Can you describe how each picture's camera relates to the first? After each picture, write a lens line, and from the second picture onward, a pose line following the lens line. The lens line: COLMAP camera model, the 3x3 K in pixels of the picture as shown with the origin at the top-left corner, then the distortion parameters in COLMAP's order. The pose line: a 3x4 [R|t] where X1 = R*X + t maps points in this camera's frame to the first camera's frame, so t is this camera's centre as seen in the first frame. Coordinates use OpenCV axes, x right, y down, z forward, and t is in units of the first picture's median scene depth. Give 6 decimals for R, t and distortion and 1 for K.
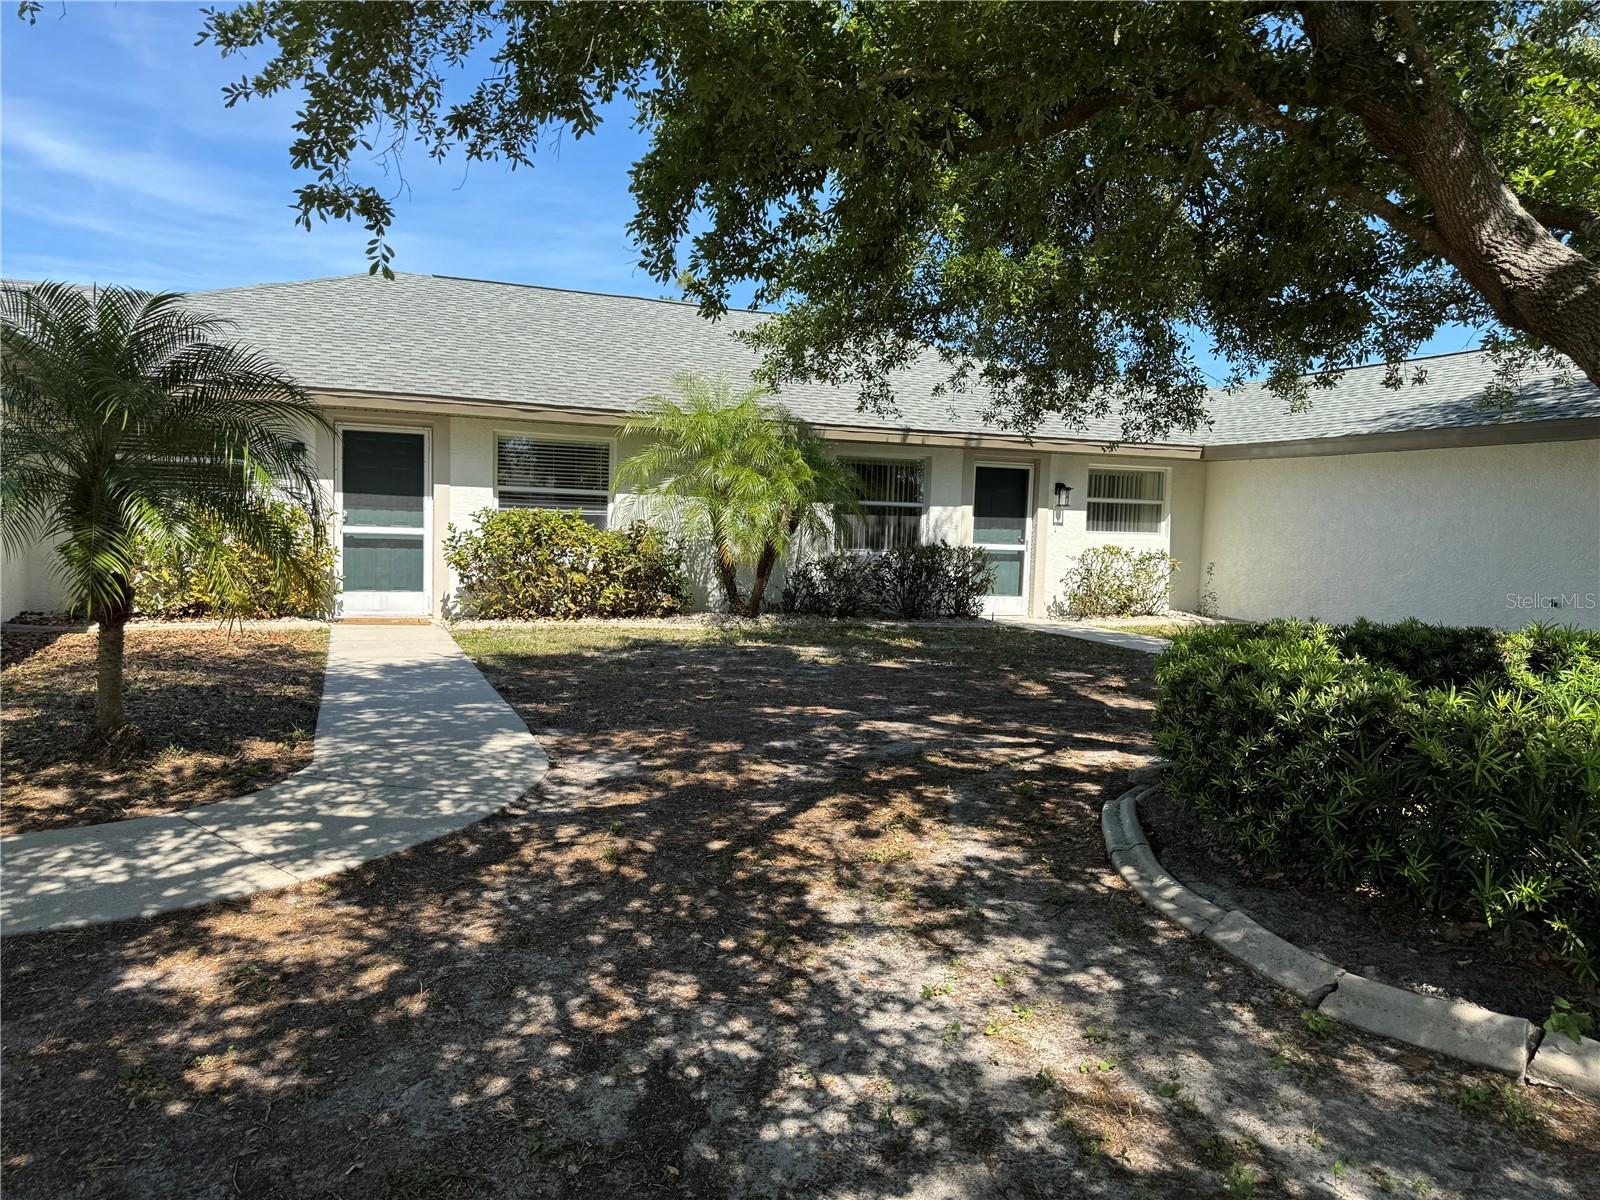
lens RADIAL K [[1124.7, 0, 800.0], [0, 1124.7, 600.0], [0, 0, 1]] dist [0.179031, 0.000049]
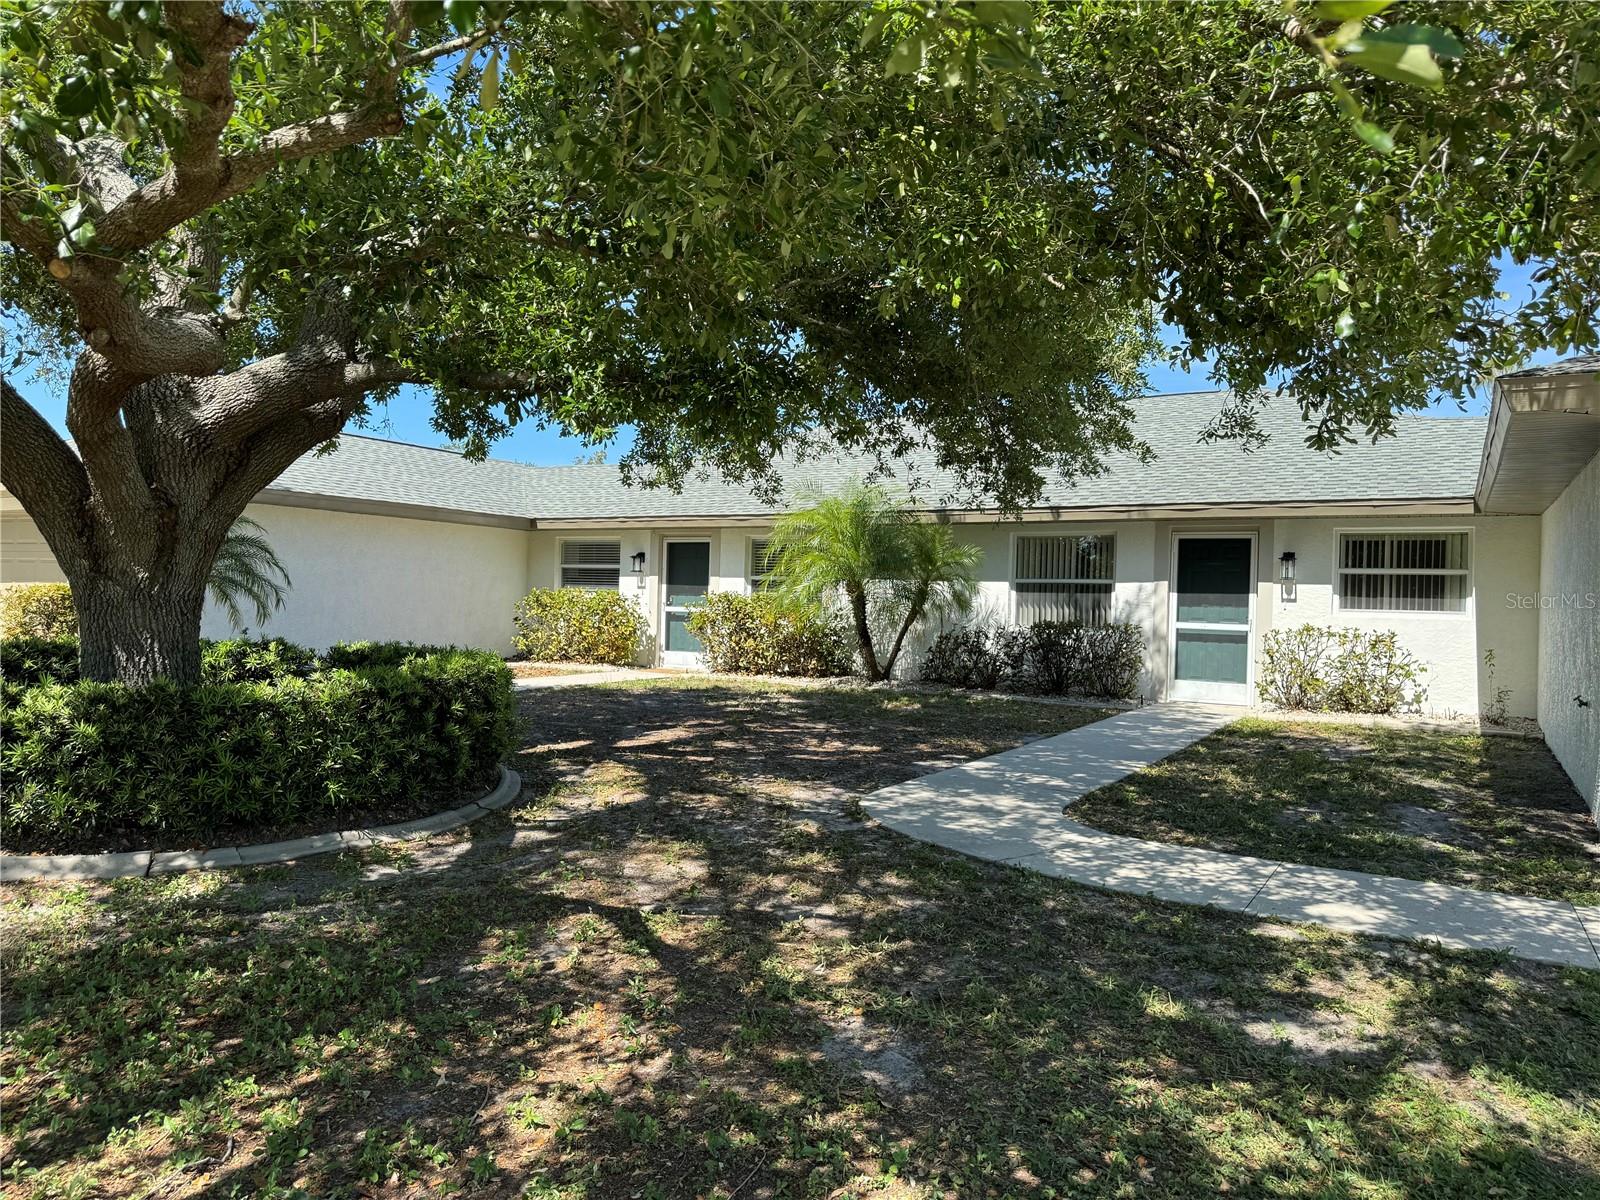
lens RADIAL K [[1093.0, 0, 800.0], [0, 1093.0, 600.0], [0, 0, 1]] dist [0.001637, -0.000183]
pose [[0.597981, -0.015757, -0.801355, 0.668492], [-0.057900, 0.996345, -0.062796, 0.005140], [0.799416, 0.083949, 0.594884, 0.225167]]
